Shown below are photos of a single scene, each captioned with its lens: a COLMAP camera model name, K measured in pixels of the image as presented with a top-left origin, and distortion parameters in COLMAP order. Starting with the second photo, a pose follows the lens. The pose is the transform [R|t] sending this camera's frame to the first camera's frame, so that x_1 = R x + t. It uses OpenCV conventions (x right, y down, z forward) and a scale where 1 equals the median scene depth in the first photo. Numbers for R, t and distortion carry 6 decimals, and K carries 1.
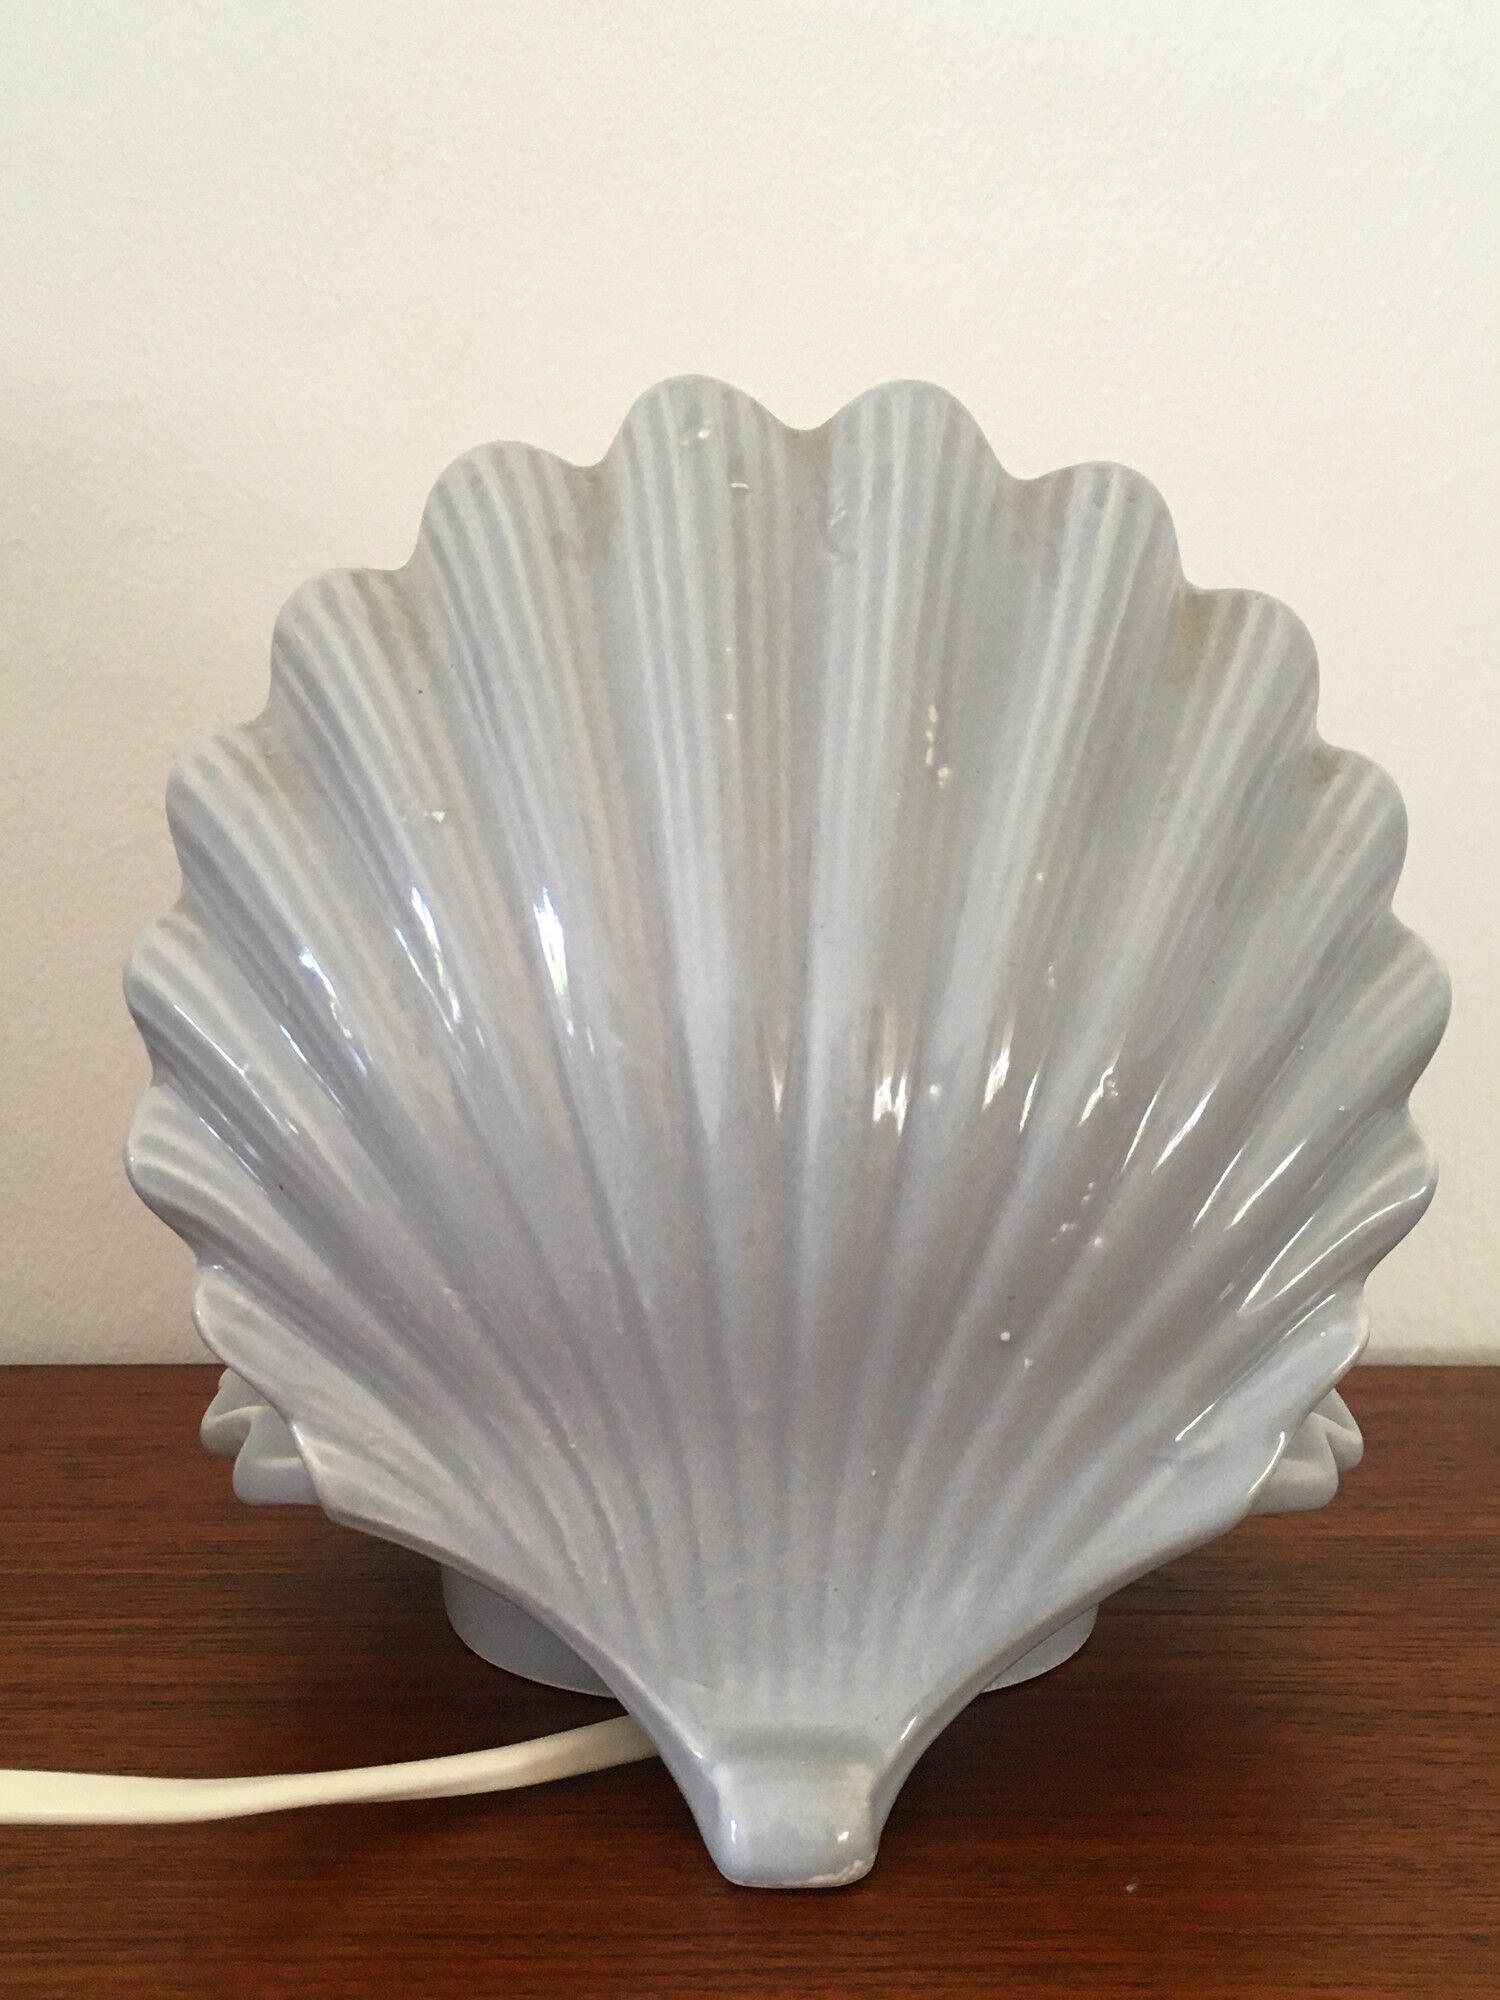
lens RADIAL K [[2725.4, 0, 756.8], [0, 2725.4, 1010.1], [0, 0, 1]] dist [0.022501, 0.000000]
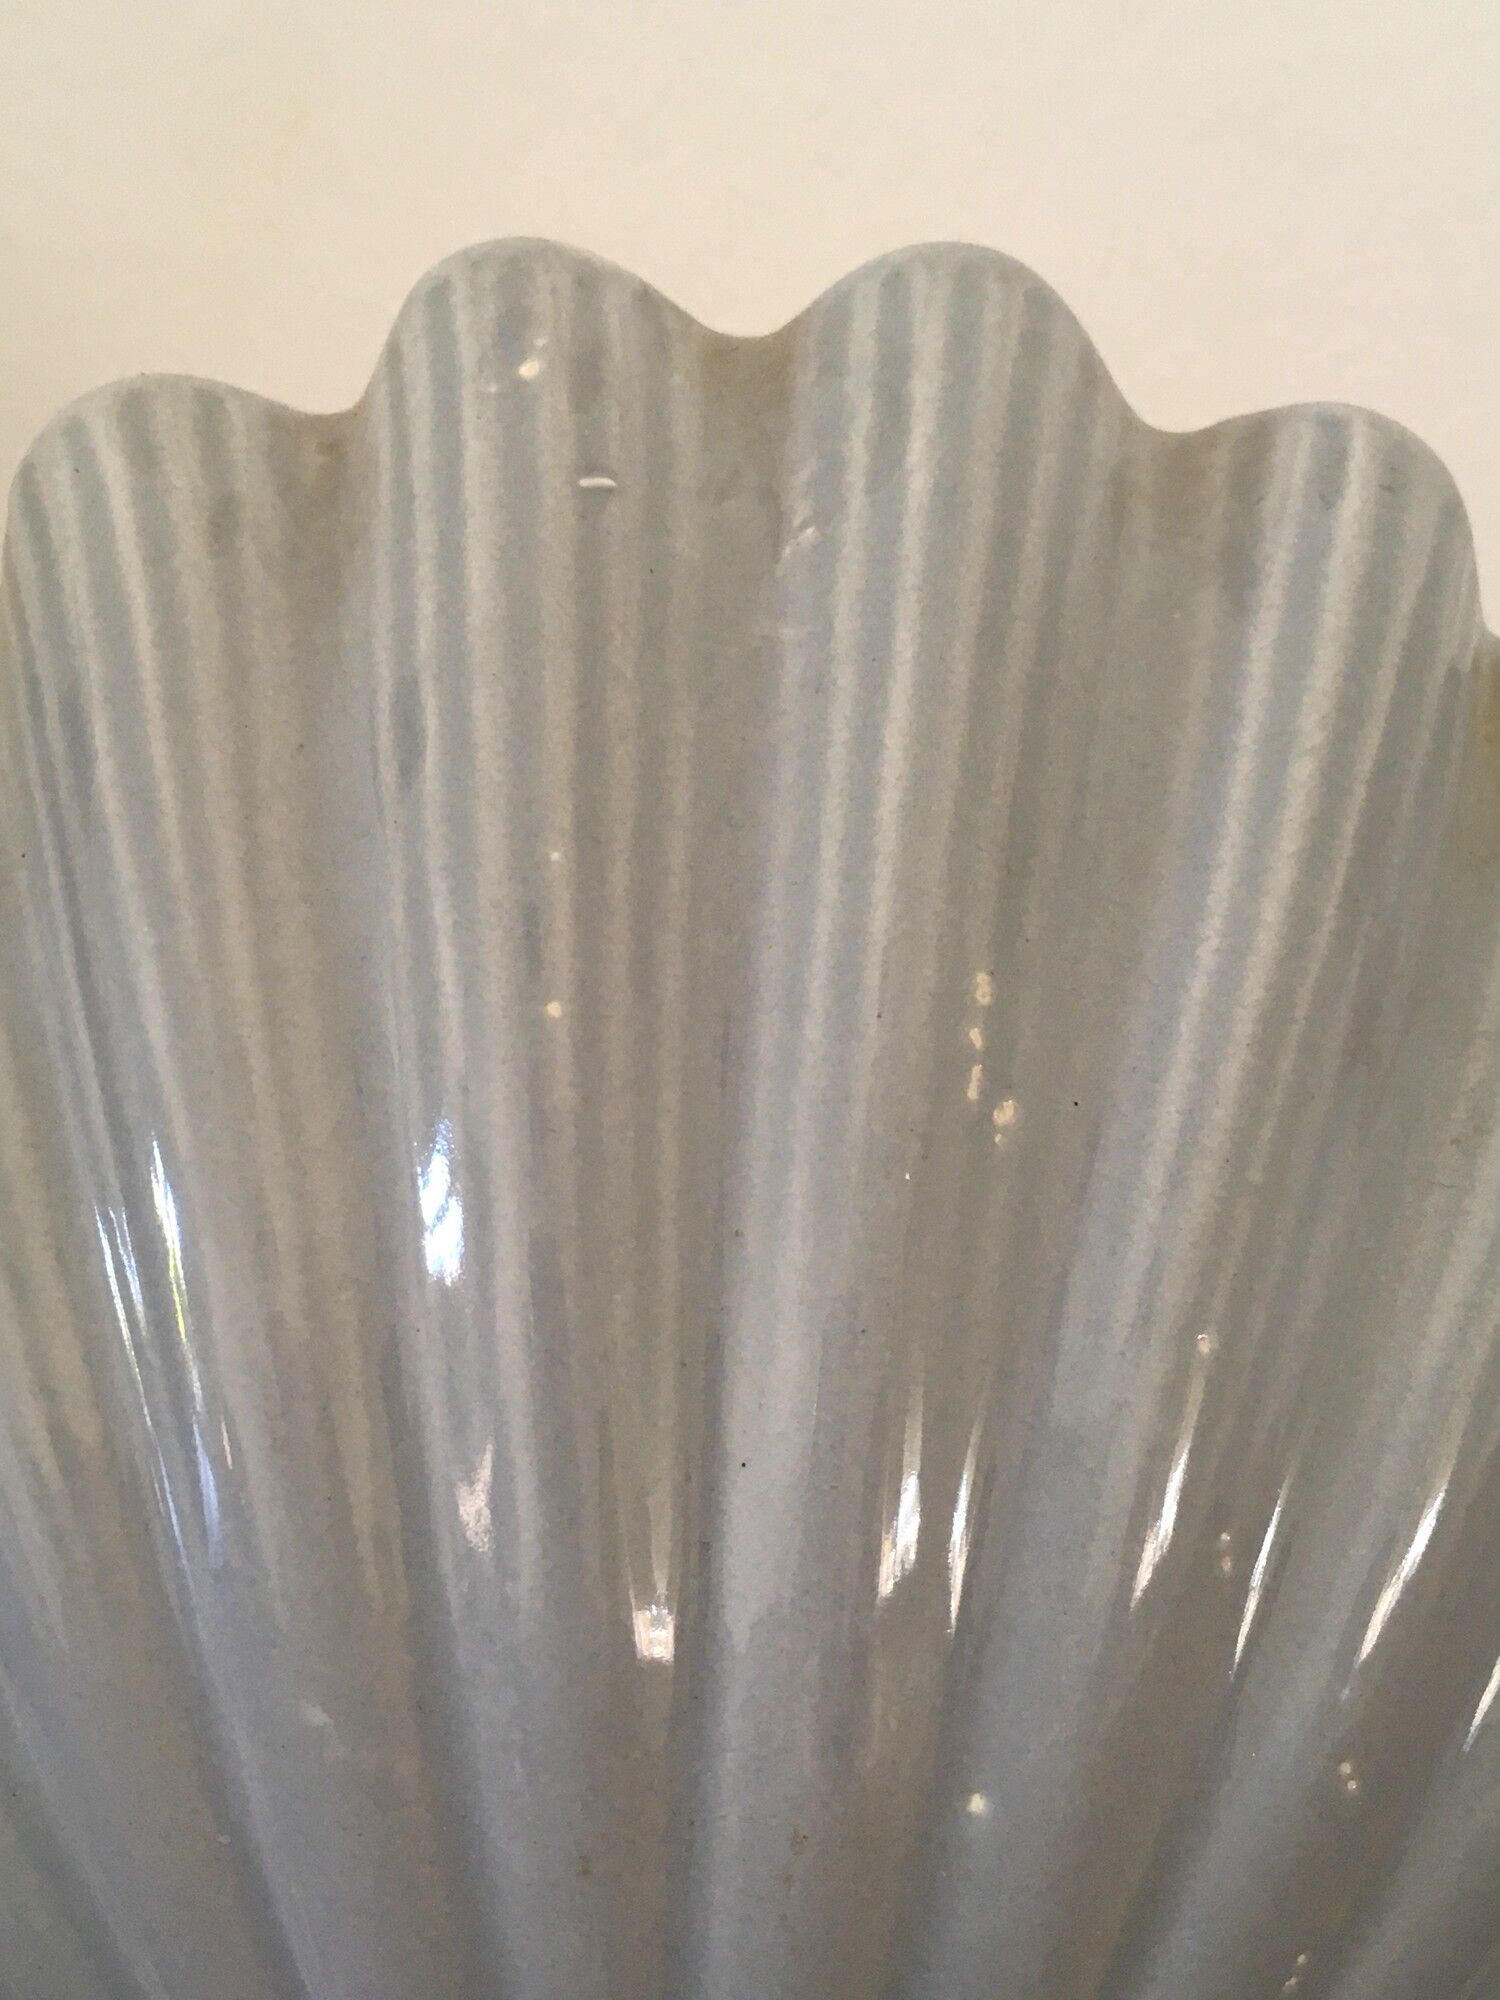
lens RADIAL K [[2725.4, 0, 745.2], [0, 2725.4, 990.3], [0, 0, 1]] dist [0.022501, 0.000000]
pose [[0.999045, 0.000585, -0.043680, 0.042581], [0.004173, 0.994060, 0.108751, -0.156181], [0.043484, -0.108830, 0.993109, 0.507493]]
